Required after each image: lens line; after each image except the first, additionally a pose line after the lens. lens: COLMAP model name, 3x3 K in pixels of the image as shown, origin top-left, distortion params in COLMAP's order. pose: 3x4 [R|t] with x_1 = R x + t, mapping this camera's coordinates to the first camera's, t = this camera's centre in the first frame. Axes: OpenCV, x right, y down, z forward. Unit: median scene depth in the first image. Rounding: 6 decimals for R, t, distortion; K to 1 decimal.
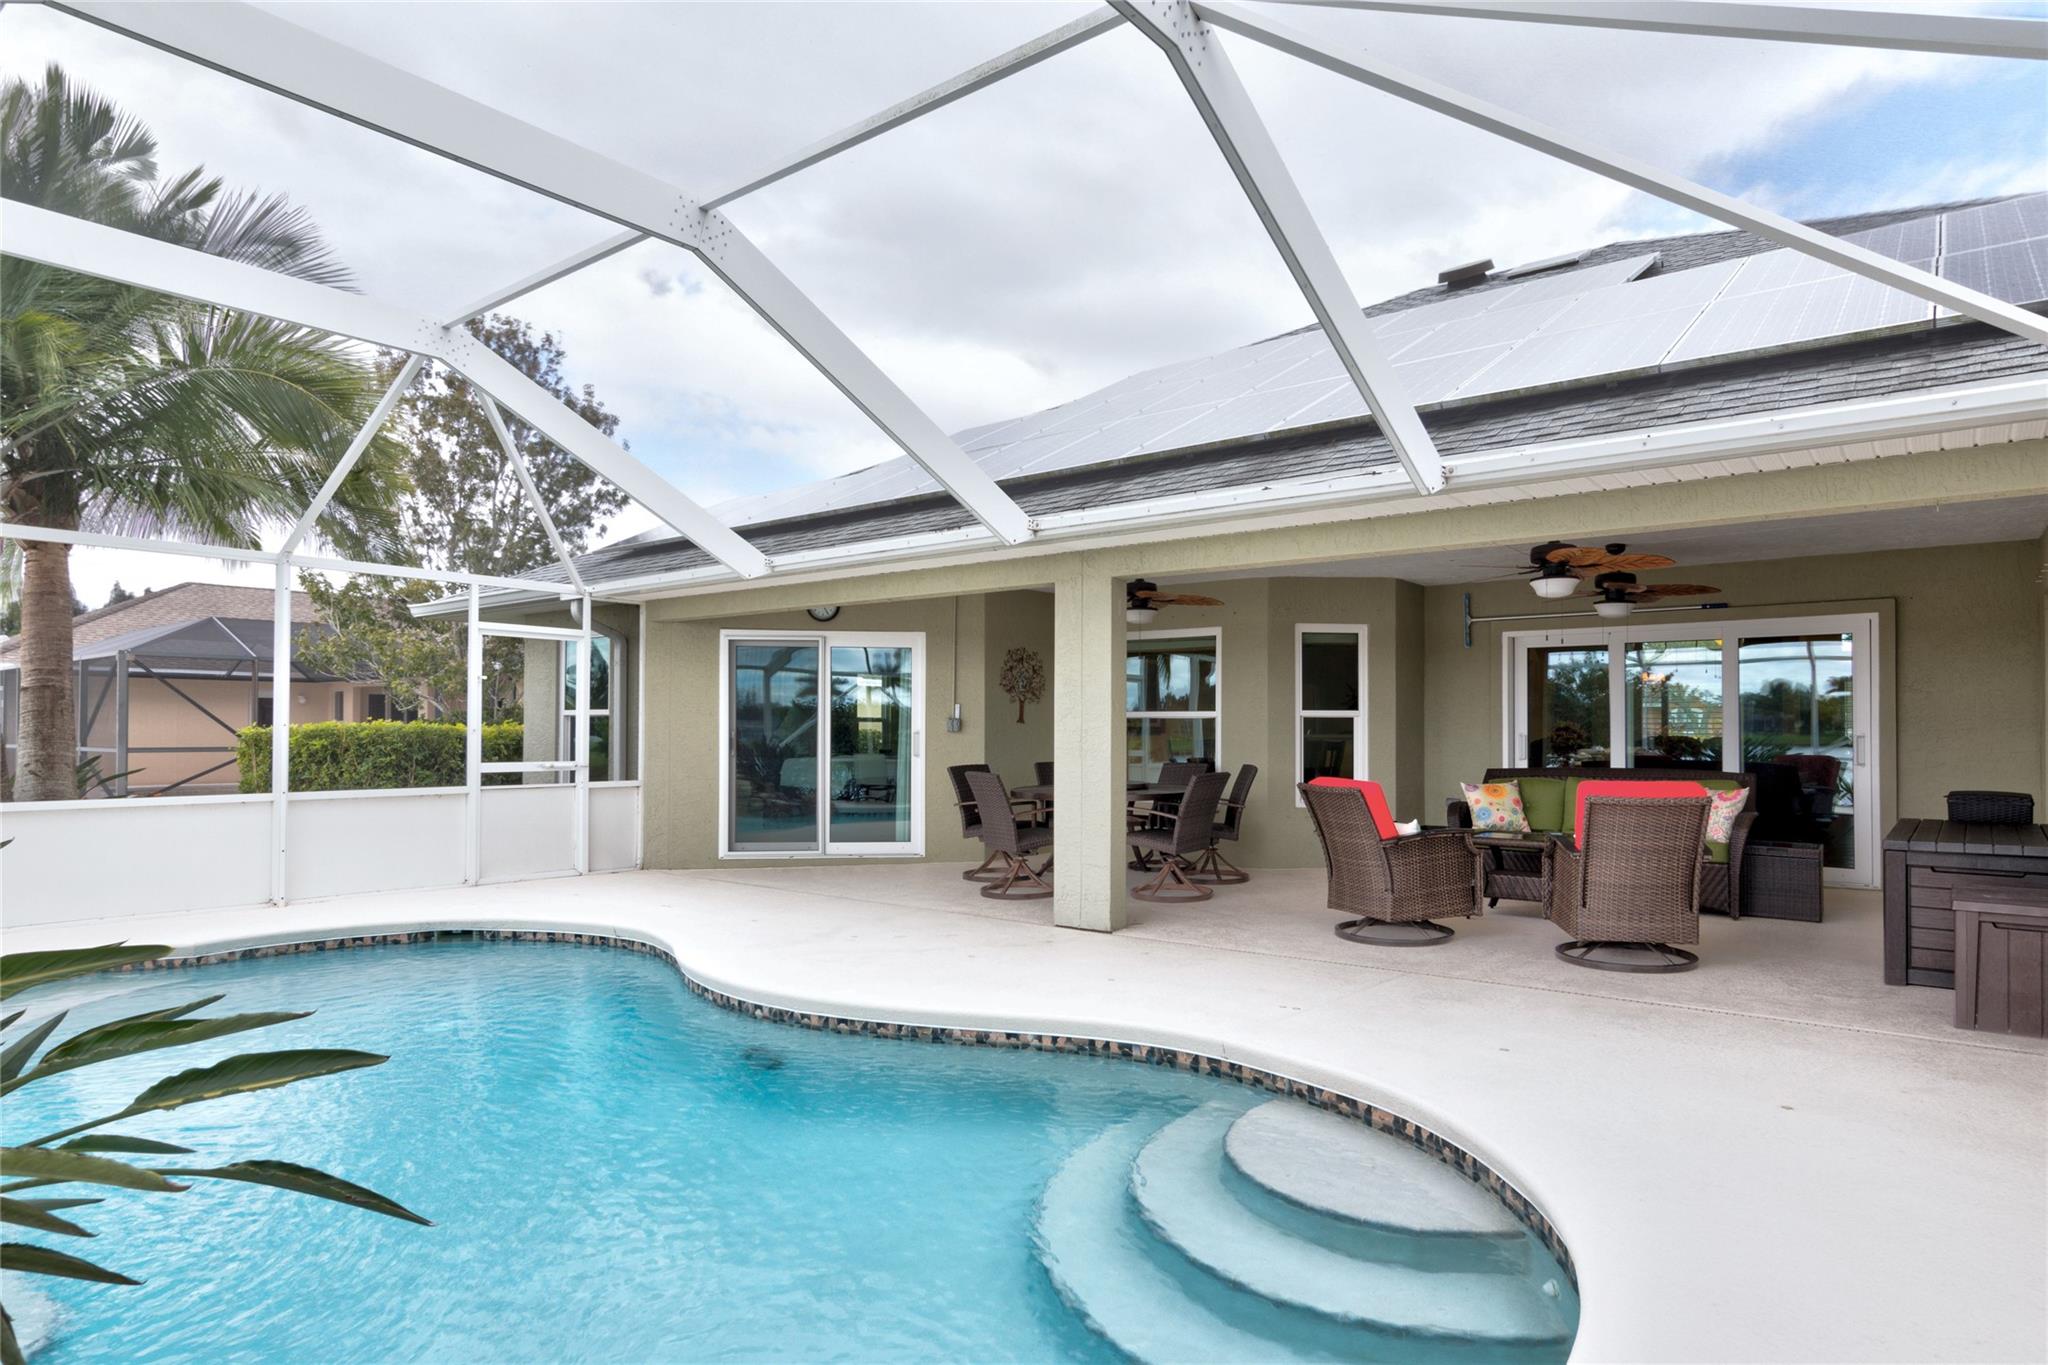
lens RADIAL K [[1154.6, 0, 1026.1], [0, 1154.6, 697.3], [0, 0, 1]] dist [0.002179, 0.000331]
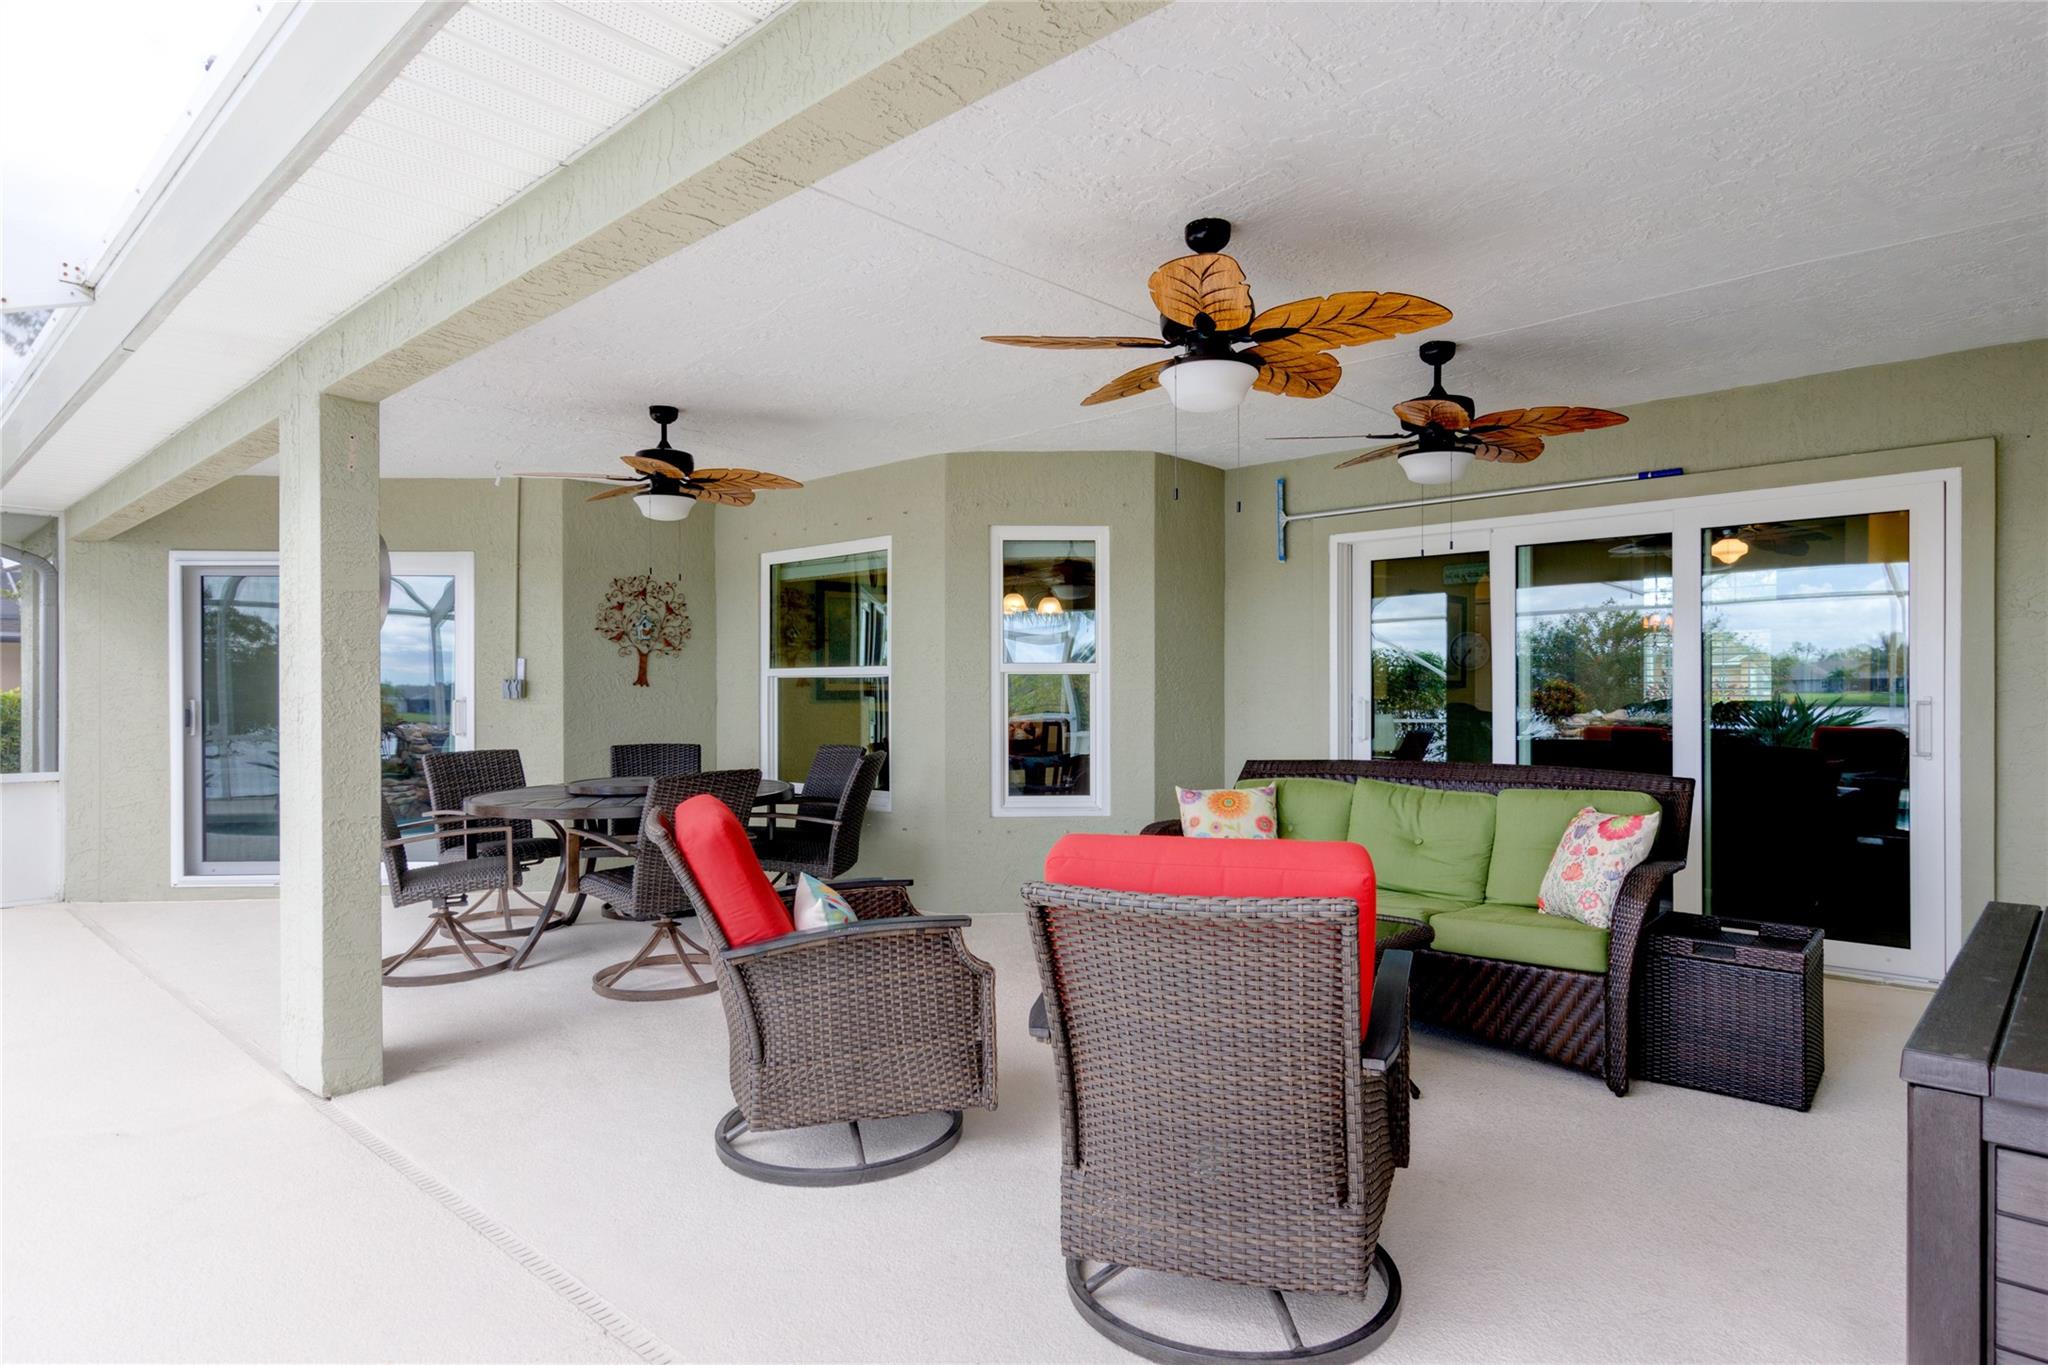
lens RADIAL K [[1140.9, 0, 1013.6], [0, 1140.9, 700.9], [0, 0, 1]] dist [-0.000381, 0.002004]
pose [[0.997311, -0.004769, -0.073134, 0.288926], [0.007483, 0.999292, 0.036882, 0.008708], [0.072906, -0.037330, 0.996640, 0.374157]]
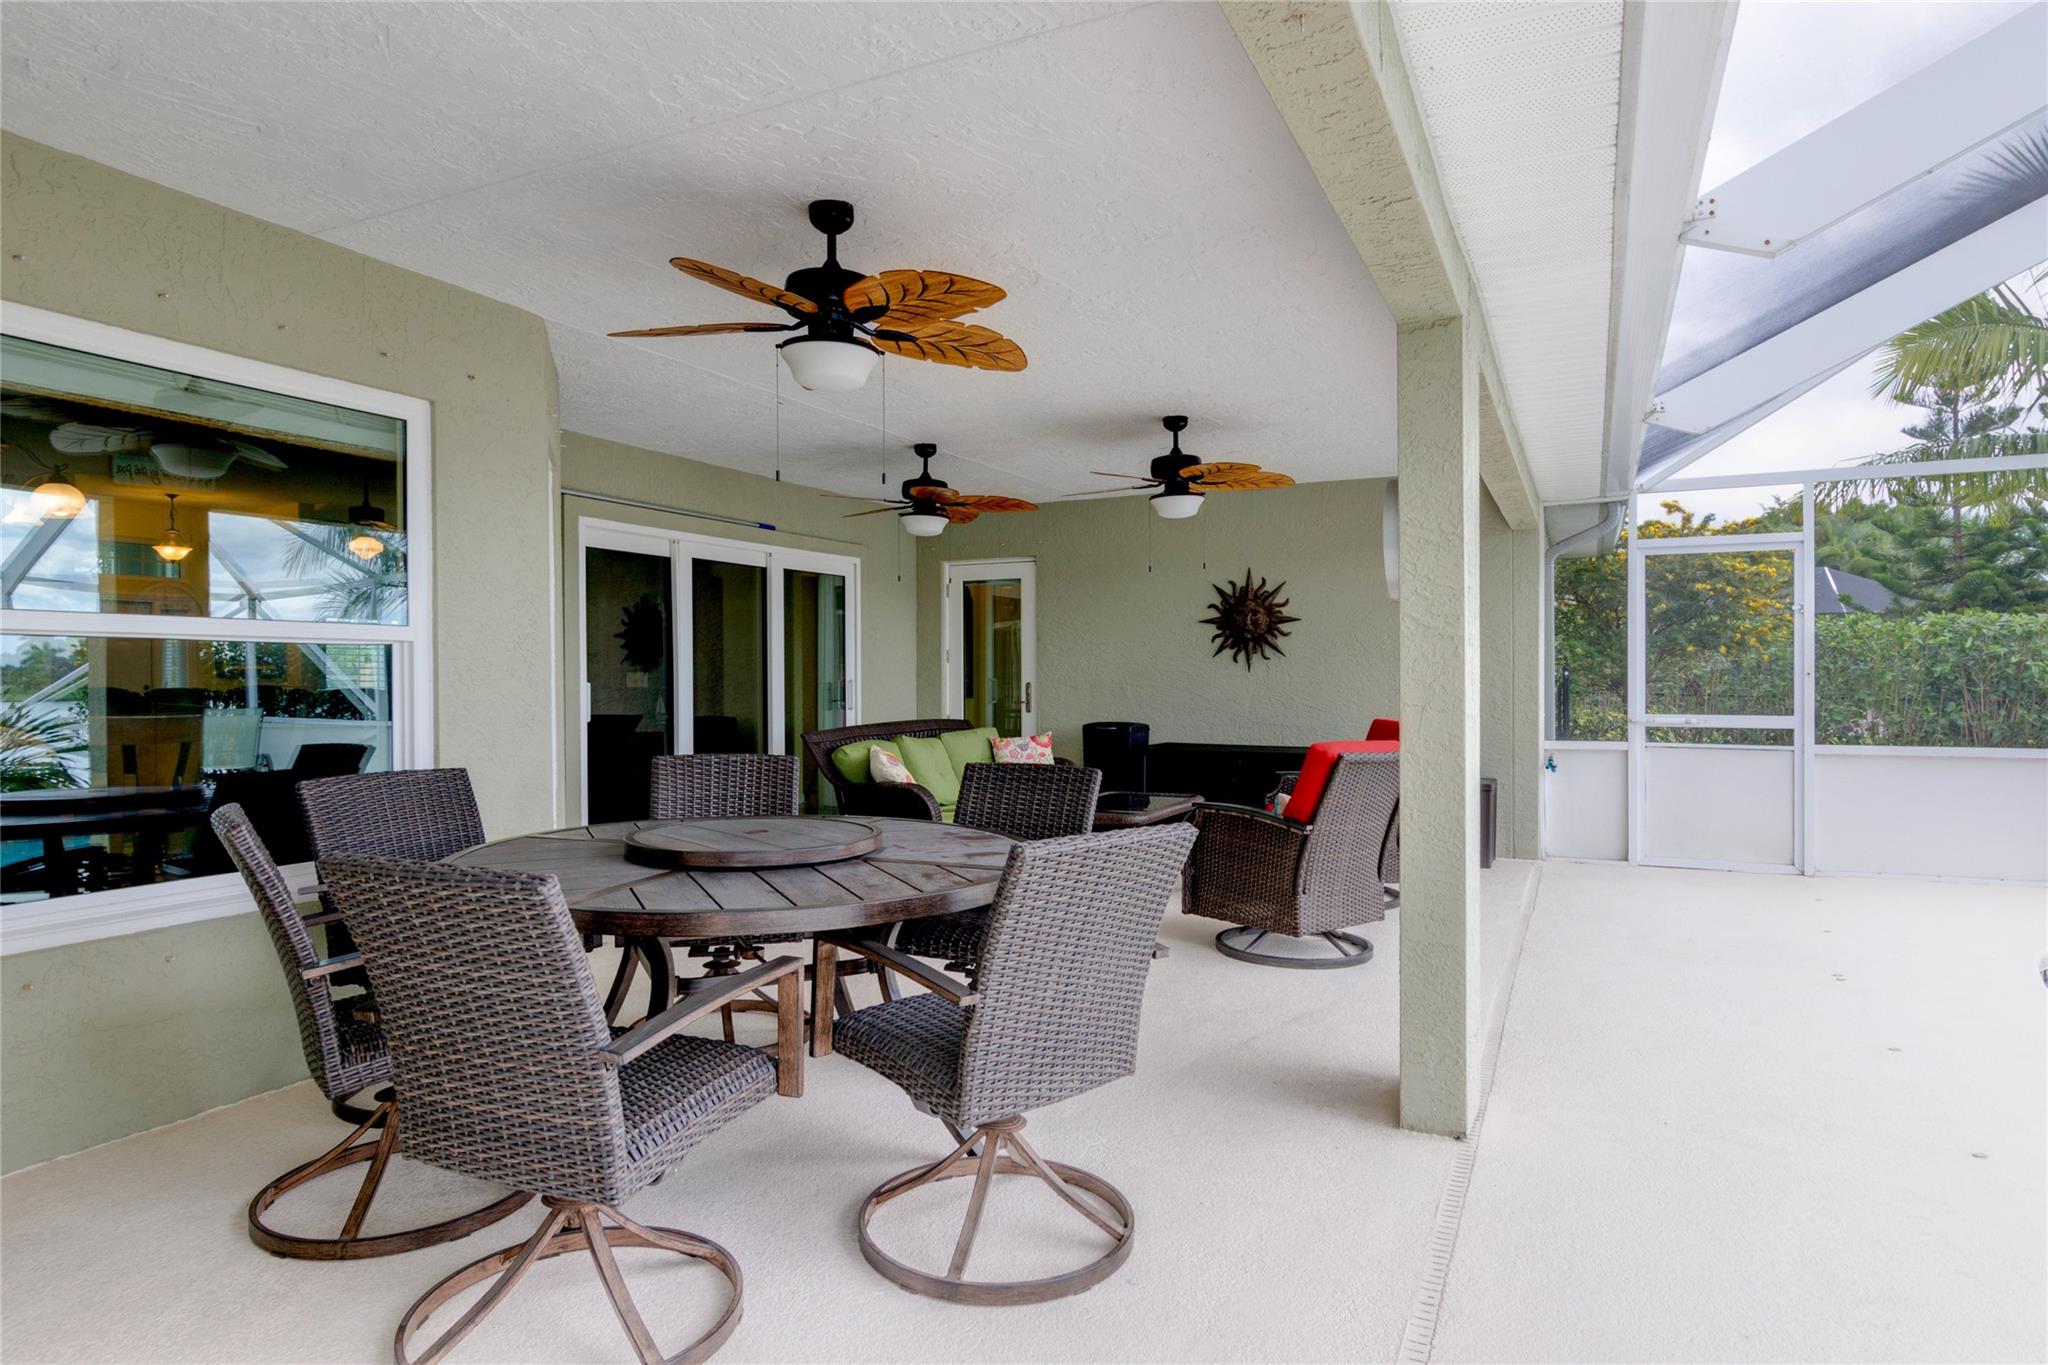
lens RADIAL K [[1154.6, 0, 1026.1], [0, 1154.6, 697.3], [0, 0, 1]] dist [0.002179, 0.000331]
pose [[-0.227403, -0.019219, 0.973611, -0.251800], [-0.022601, 0.999640, 0.014454, 0.026766], [-0.973538, -0.018718, -0.227755, 0.911266]]
